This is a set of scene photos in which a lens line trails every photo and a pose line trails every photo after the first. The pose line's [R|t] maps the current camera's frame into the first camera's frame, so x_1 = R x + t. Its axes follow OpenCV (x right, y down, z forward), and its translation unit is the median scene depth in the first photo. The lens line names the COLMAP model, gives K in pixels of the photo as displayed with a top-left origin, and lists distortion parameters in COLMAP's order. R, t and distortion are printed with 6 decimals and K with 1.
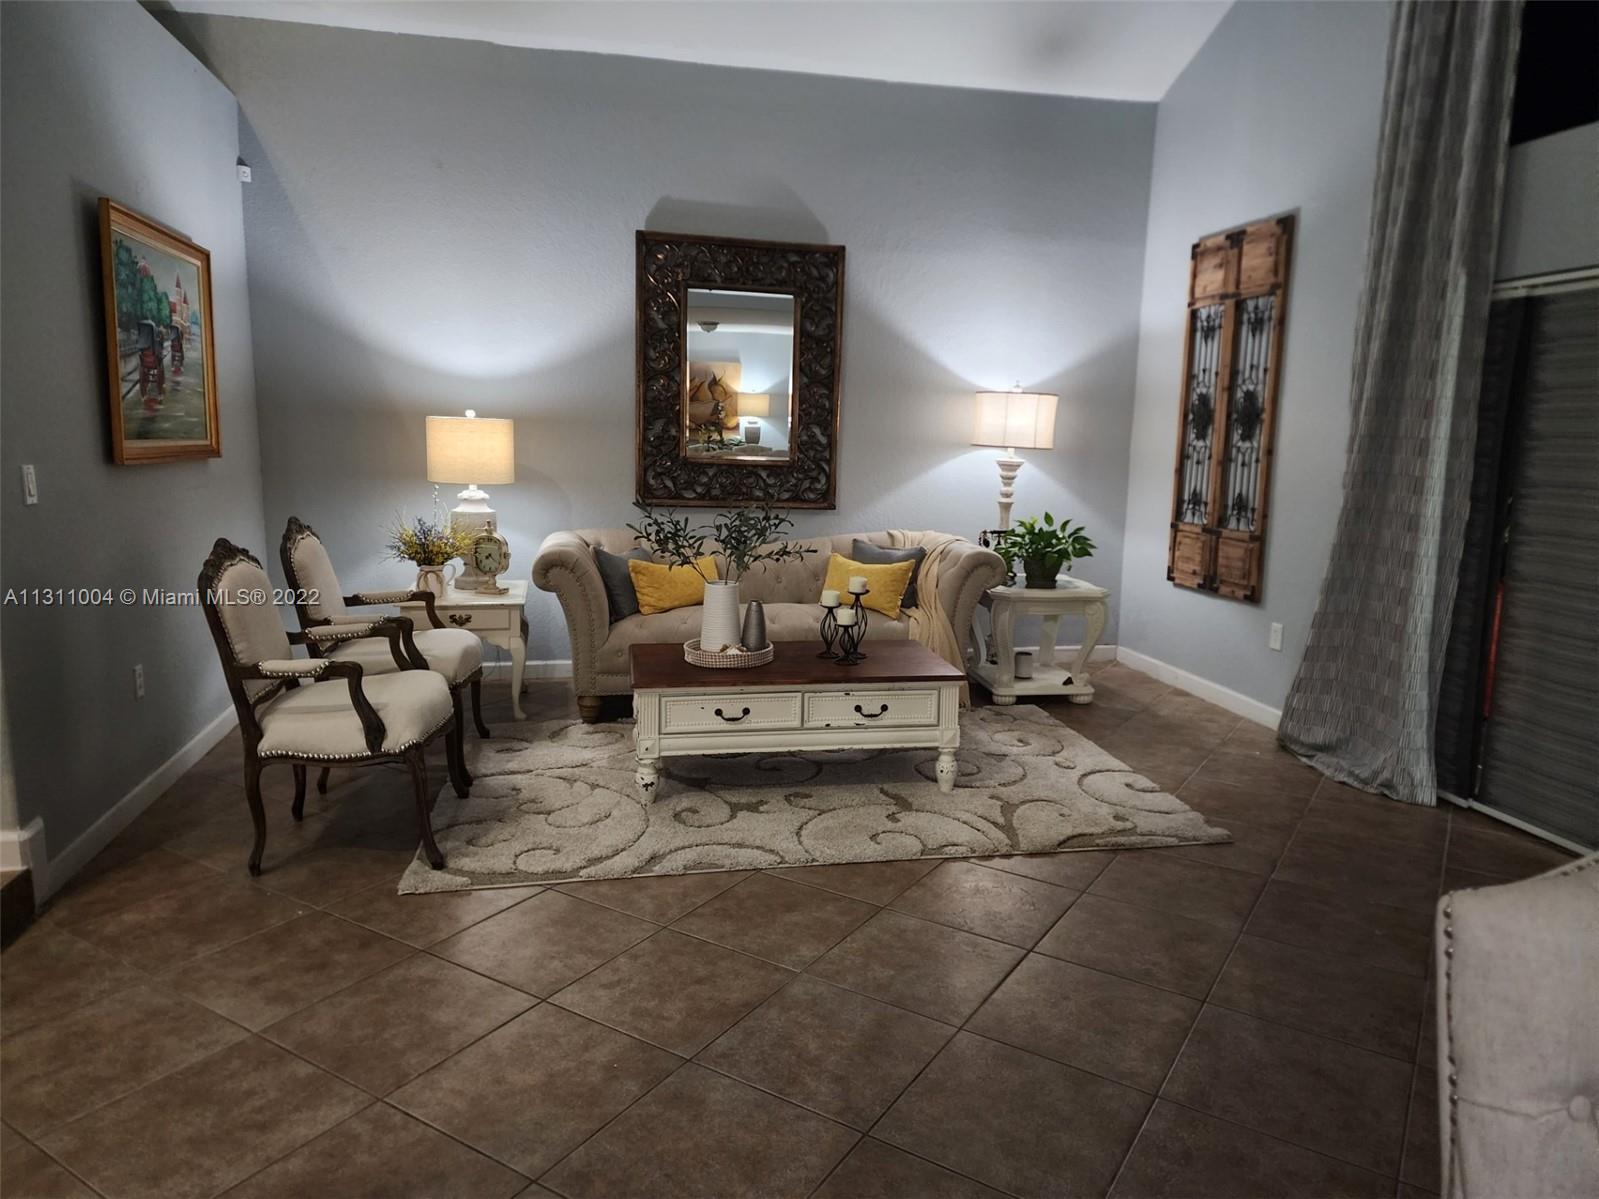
lens RADIAL K [[1050.5, 0, 818.2], [0, 1050.5, 599.8], [0, 0, 1]] dist [0.074266, -0.058707]
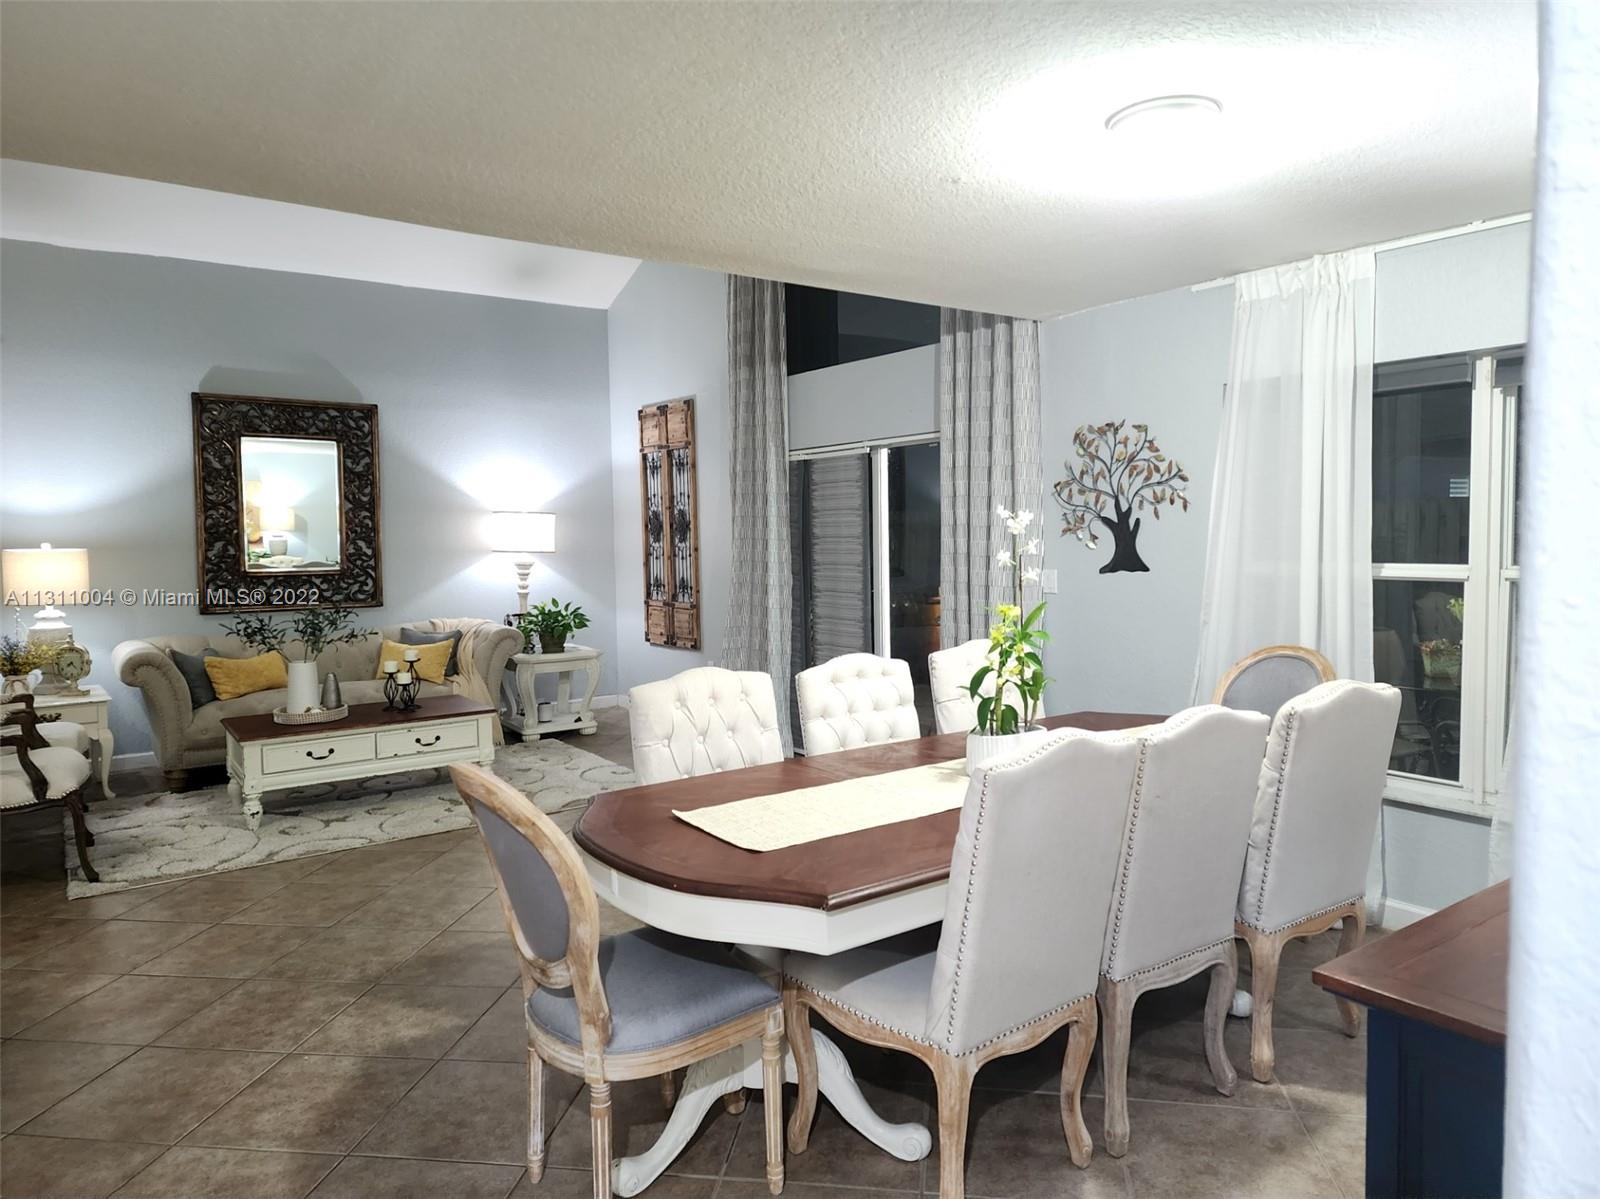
lens RADIAL K [[1051.1, 0, 813.3], [0, 1051.1, 591.6], [0, 0, 1]] dist [0.074266, -0.058707]
pose [[0.910806, -0.060130, 0.408432, -0.037981], [0.099430, 0.992164, -0.075661, 0.049534], [-0.400682, 0.109523, 0.909648, -0.414142]]
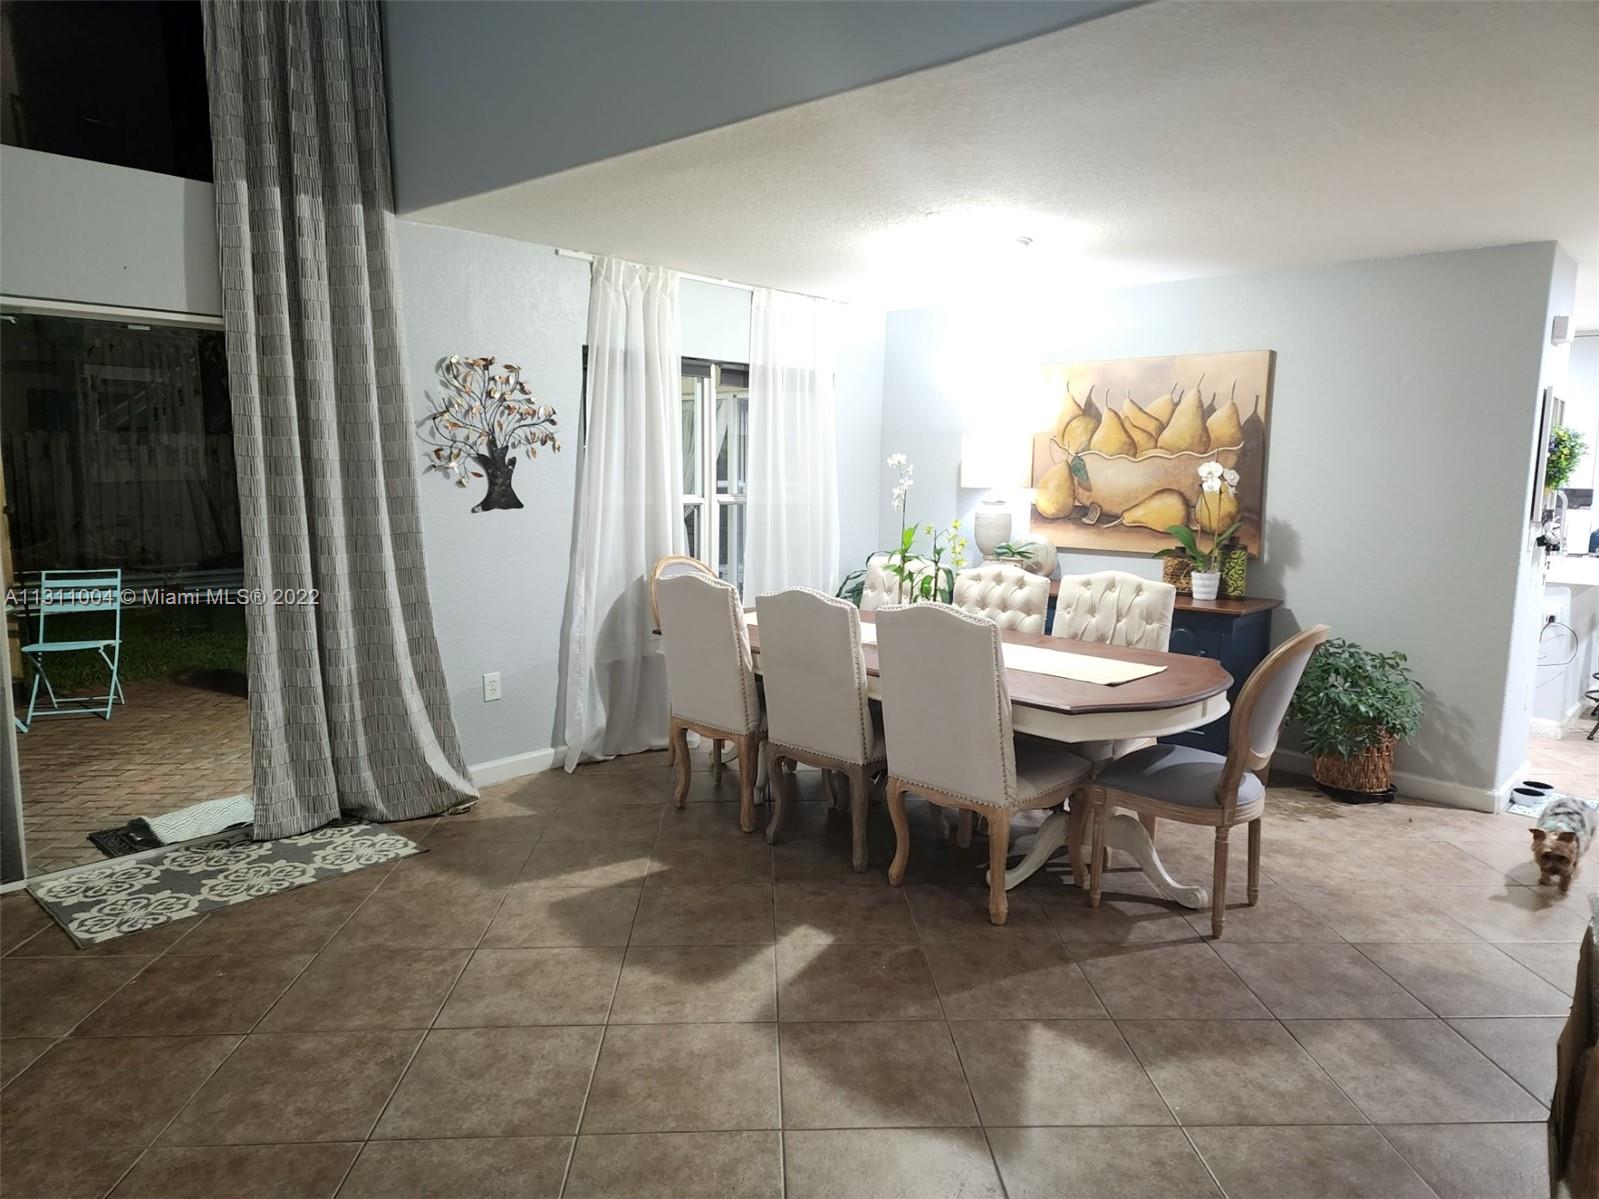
lens RADIAL K [[1050.5, 0, 790.3], [0, 1050.5, 595.8], [0, 0, 1]] dist [0.074266, -0.058707]
pose [[-0.566428, -0.139740, 0.812177, -0.328845], [0.099588, 0.966690, 0.235780, -0.128803], [-0.818072, 0.214436, -0.533644, 0.604761]]
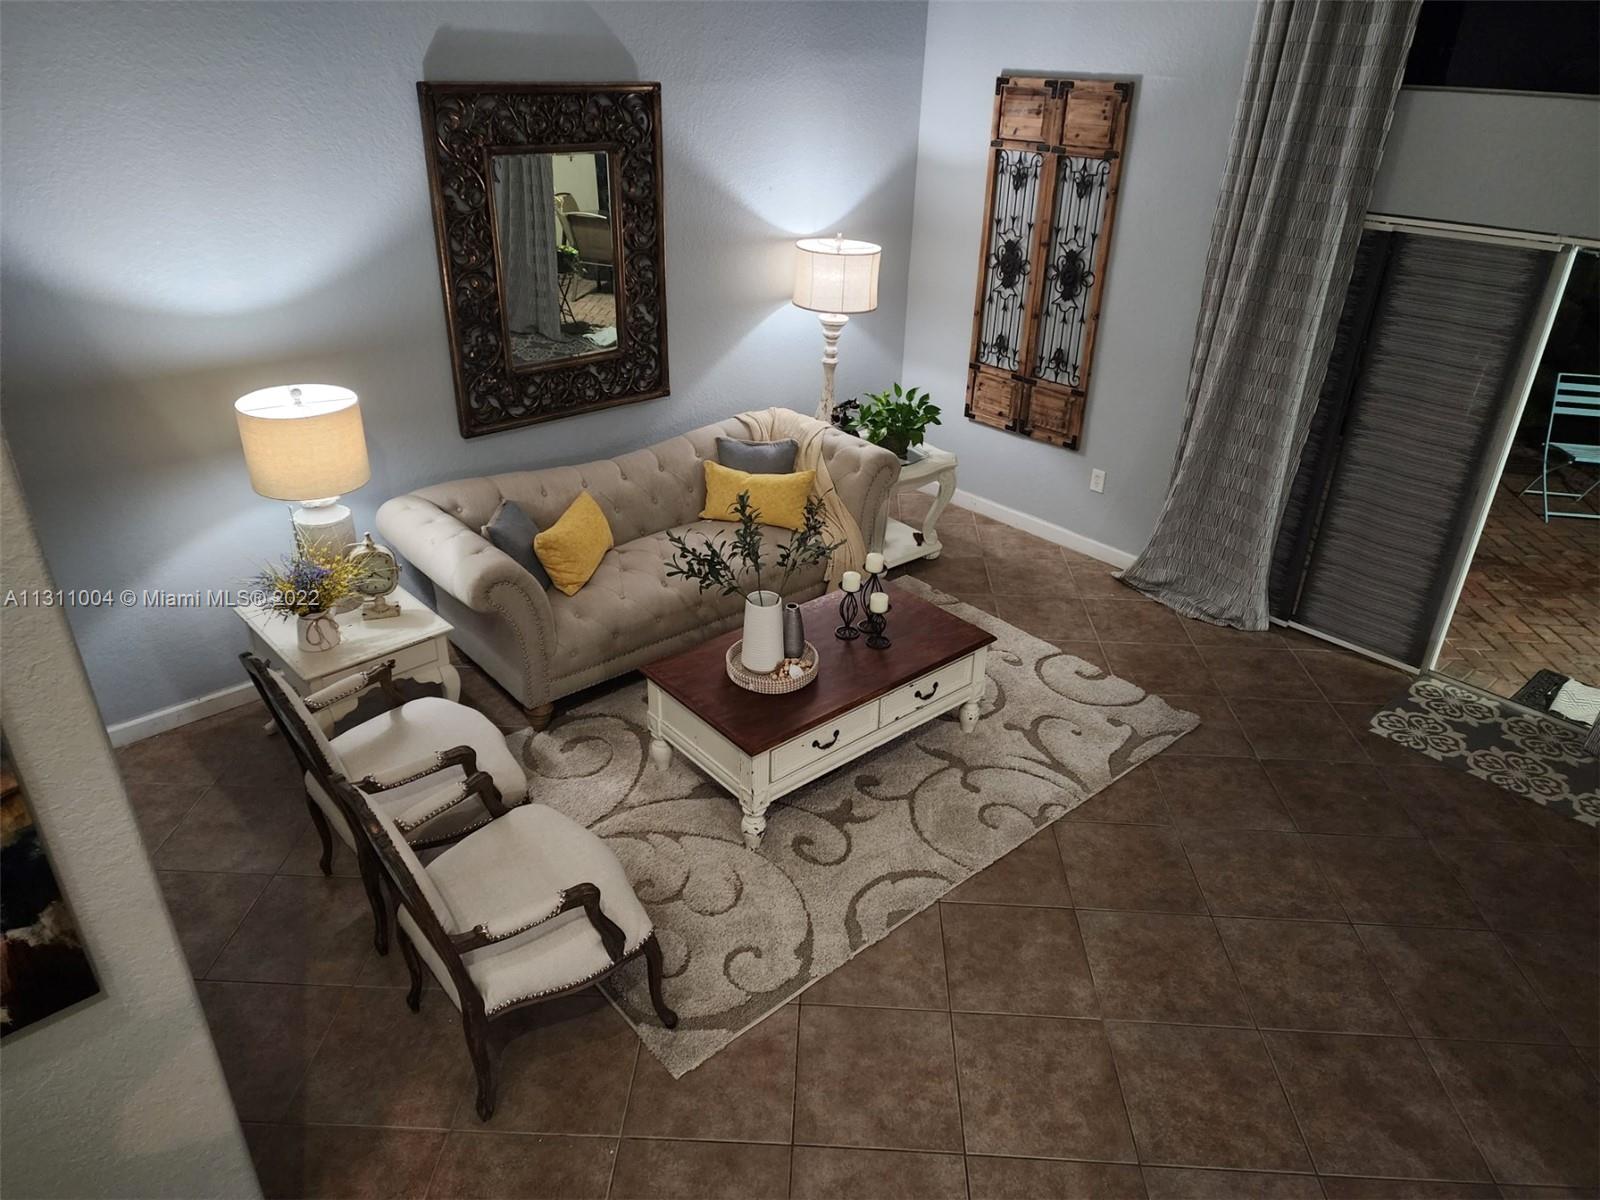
lens RADIAL K [[1051.1, 0, 796.8], [0, 1051.1, 591.8], [0, 0, 1]] dist [0.074266, -0.058707]
pose [[0.869593, -0.234197, 0.434696, -0.369214], [0.078223, 0.934584, 0.347035, -0.269296], [-0.487535, -0.267776, 0.831027, 0.170763]]
